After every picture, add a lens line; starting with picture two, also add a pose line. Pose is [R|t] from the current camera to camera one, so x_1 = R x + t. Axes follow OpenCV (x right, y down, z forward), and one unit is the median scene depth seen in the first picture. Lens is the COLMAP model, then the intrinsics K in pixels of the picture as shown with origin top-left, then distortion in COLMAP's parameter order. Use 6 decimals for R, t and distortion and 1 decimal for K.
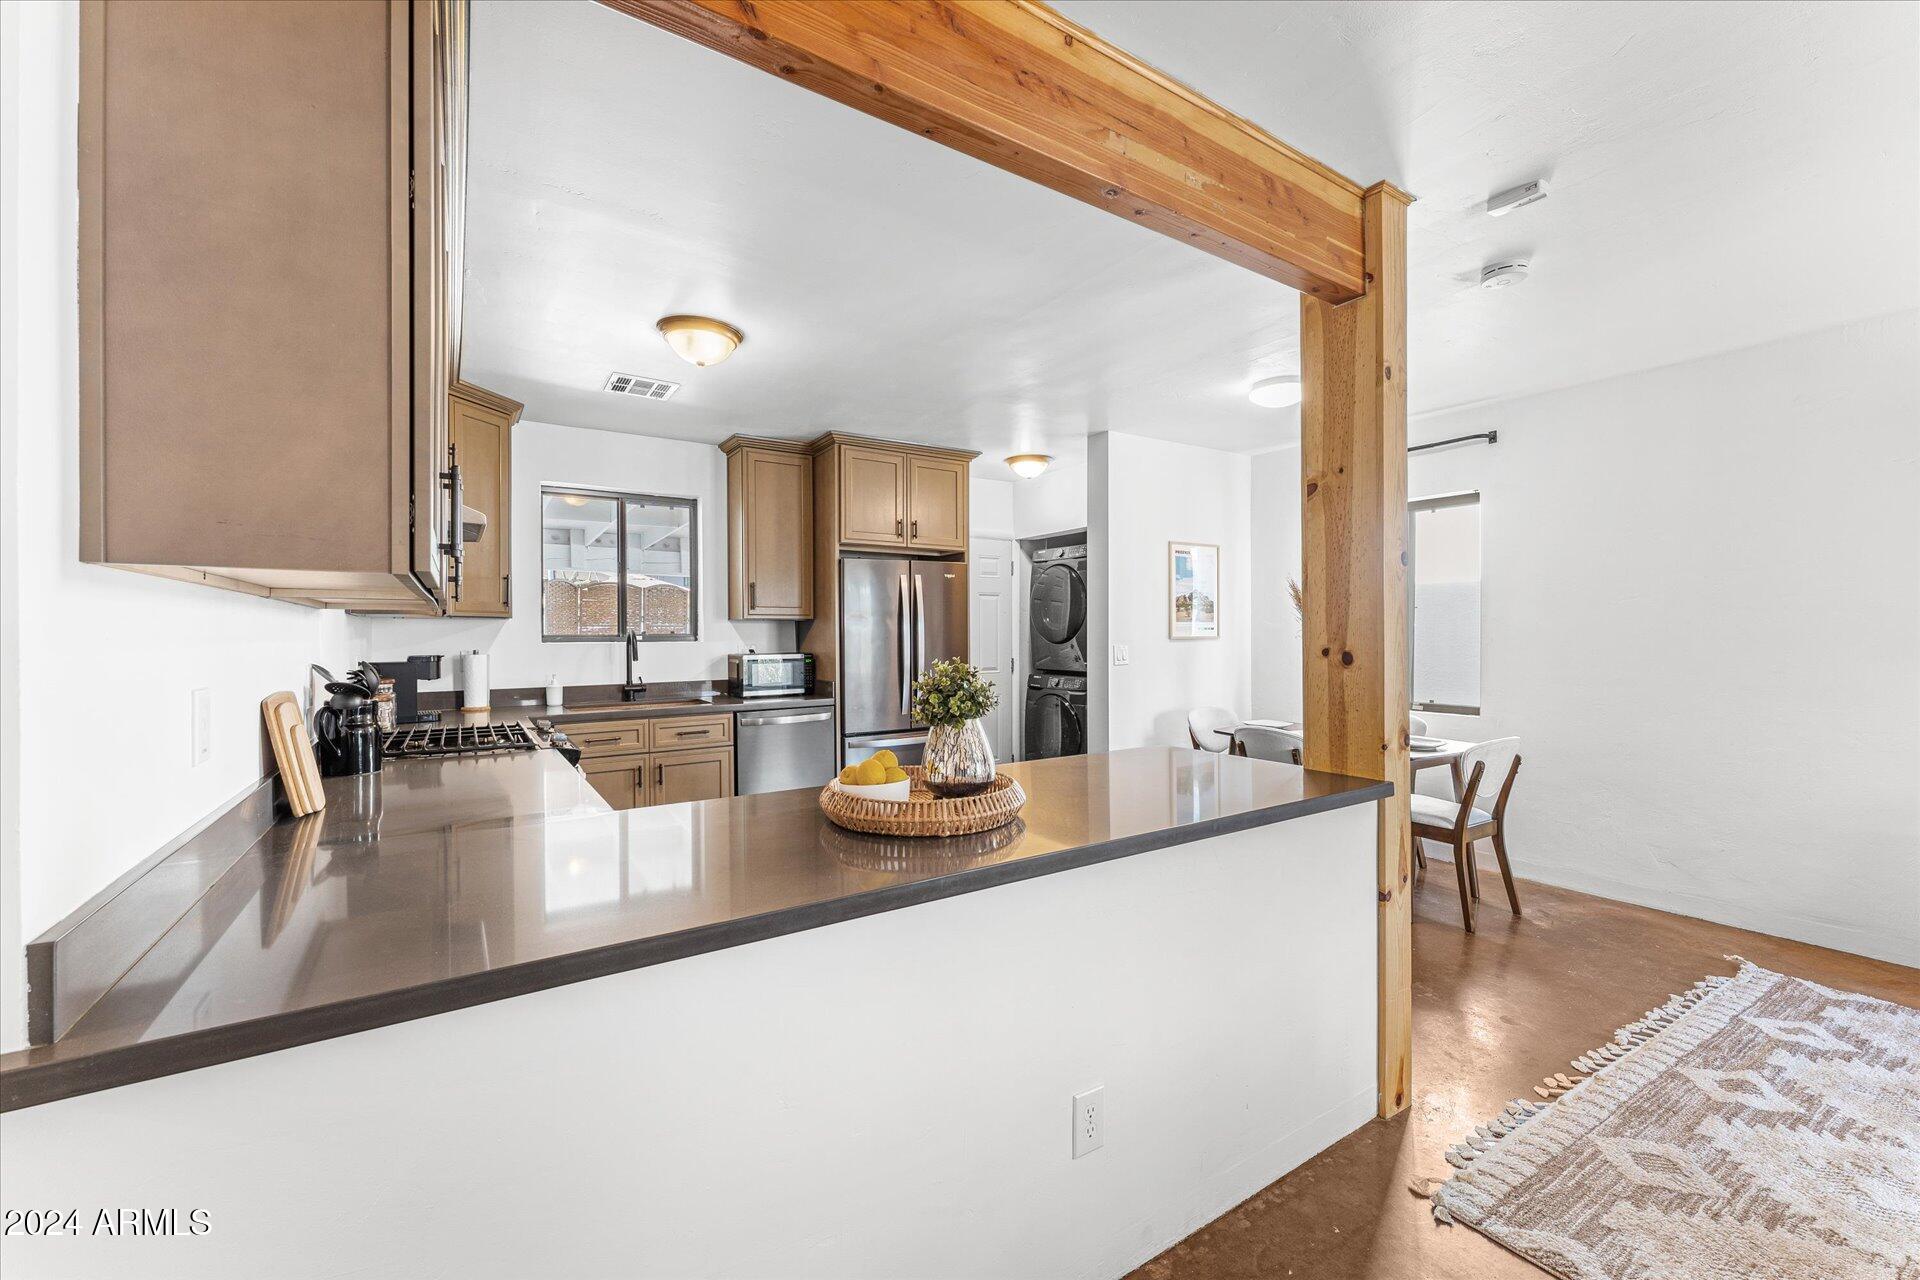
lens RADIAL K [[776.3, 0, 956.2], [0, 776.3, 635.4], [0, 0, 1]] dist [-0.002275, -0.000054]
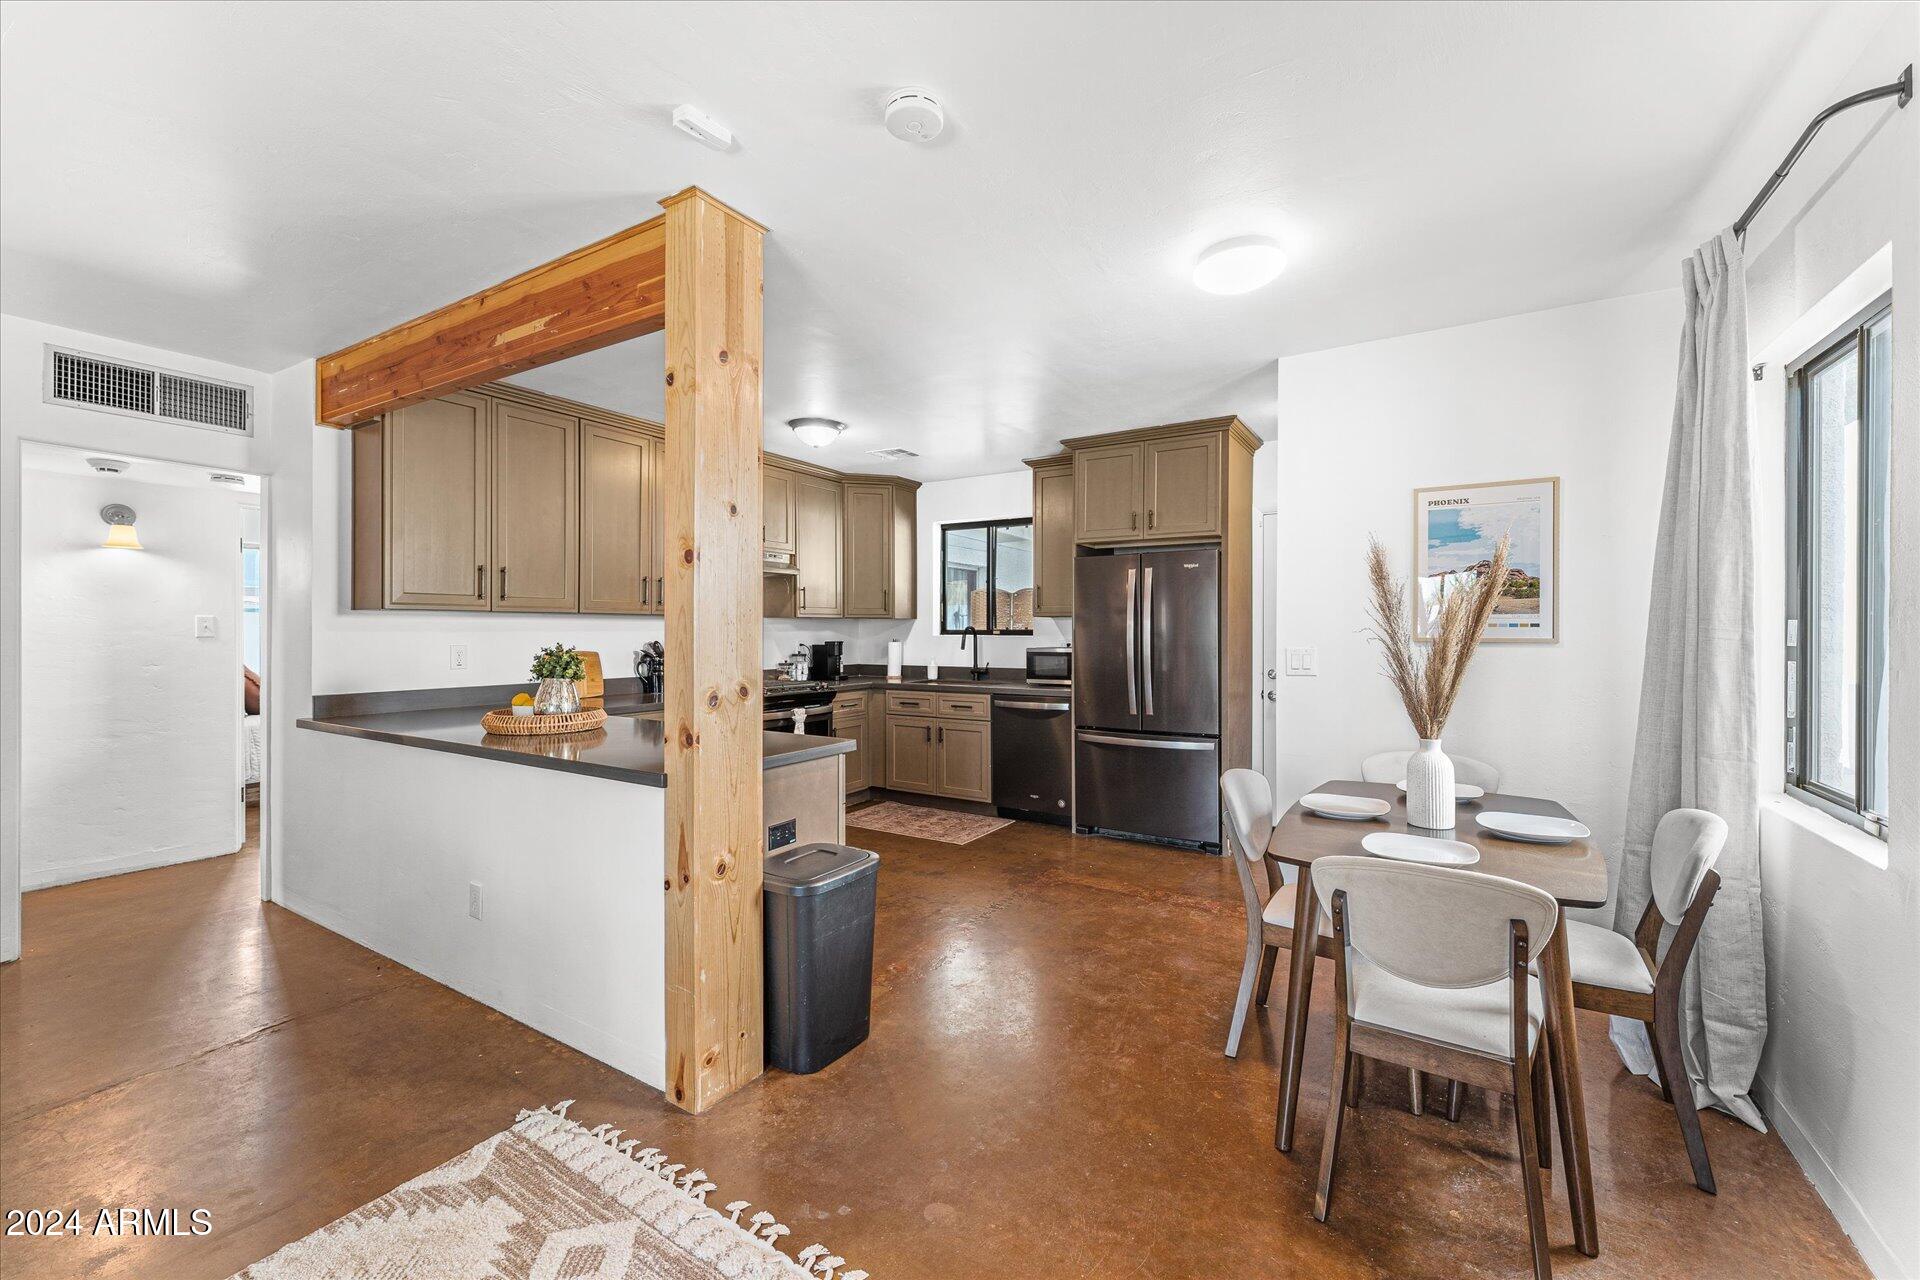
lens RADIAL K [[776.3, 0, 955.2], [0, 776.3, 633.4], [0, 0, 1]] dist [-0.002275, -0.000054]
pose [[0.423892, 0.010701, -0.905650, 0.785773], [-0.004571, 0.999943, 0.009676, -0.007391], [0.905701, 0.000038, 0.423916, 0.431123]]
